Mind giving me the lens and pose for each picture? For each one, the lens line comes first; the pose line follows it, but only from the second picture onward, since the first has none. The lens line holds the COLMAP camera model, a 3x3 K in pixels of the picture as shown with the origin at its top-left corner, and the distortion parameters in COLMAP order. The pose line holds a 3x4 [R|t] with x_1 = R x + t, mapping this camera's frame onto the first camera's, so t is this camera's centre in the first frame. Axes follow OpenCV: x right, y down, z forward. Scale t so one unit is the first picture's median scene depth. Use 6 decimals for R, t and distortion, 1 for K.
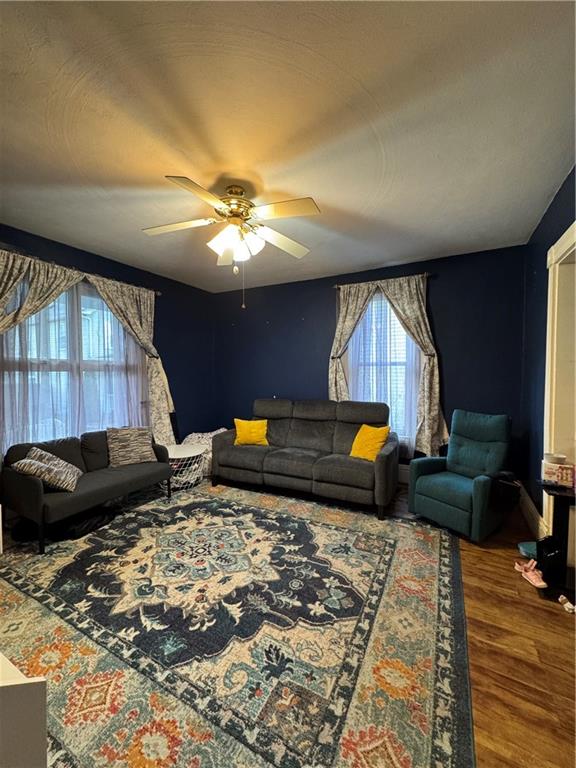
lens RADIAL K [[306.1, 0, 287.6], [0, 306.1, 384.4], [0, 0, 1]] dist [-0.001050, 0.000532]
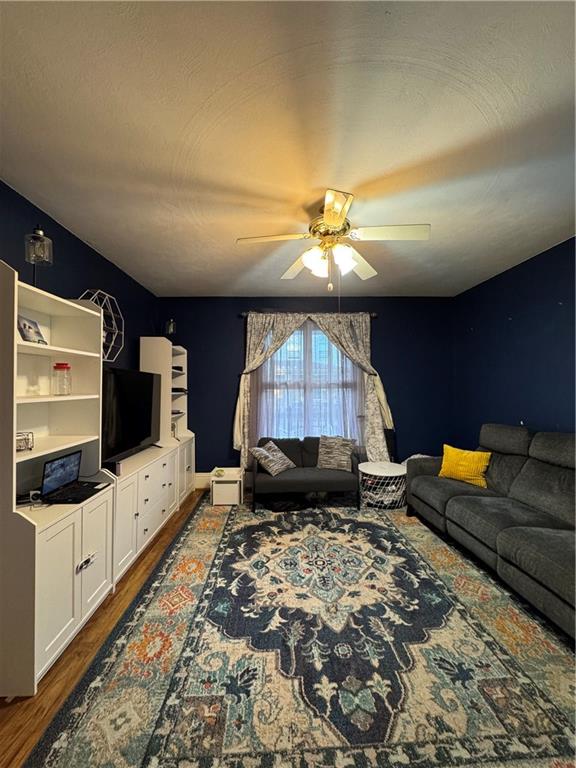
lens RADIAL K [[306.1, 0, 288.3], [0, 306.1, 383.8], [0, 0, 1]] dist [-0.001050, 0.000532]
pose [[0.502540, -0.020373, -0.864314, 0.579036], [-0.022395, 0.999080, -0.036571, -0.020293], [0.864264, 0.037735, 0.501621, 0.375857]]
